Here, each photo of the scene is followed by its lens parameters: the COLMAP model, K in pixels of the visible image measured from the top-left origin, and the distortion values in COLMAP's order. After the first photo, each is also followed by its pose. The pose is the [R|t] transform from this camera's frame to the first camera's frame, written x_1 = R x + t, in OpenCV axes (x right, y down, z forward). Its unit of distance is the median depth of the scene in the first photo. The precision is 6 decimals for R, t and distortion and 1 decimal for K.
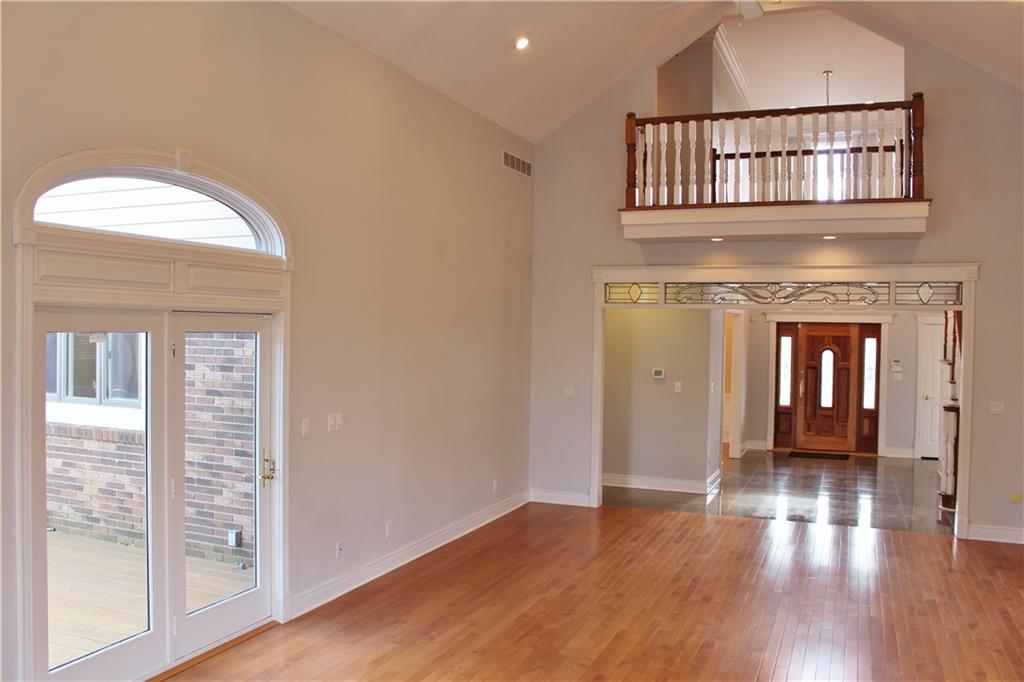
lens RADIAL K [[848.7, 0, 510.8], [0, 848.7, 339.4], [0, 0, 1]] dist [-0.108453, 0.038558]
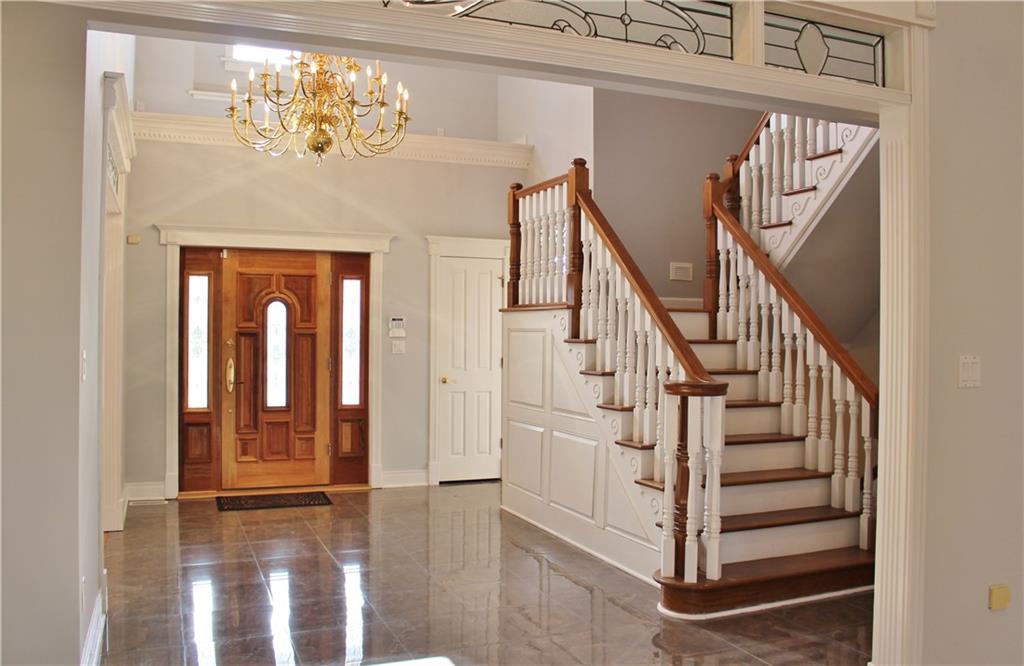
lens RADIAL K [[879.5, 0, 512.0], [0, 879.5, 335.9], [0, 0, 1]] dist [-0.102110, -0.005062]
pose [[0.714754, -0.010372, 0.699299, 0.094308], [0.013057, 0.999914, 0.001485, 0.036455], [-0.699254, 0.008069, 0.714828, 0.493153]]
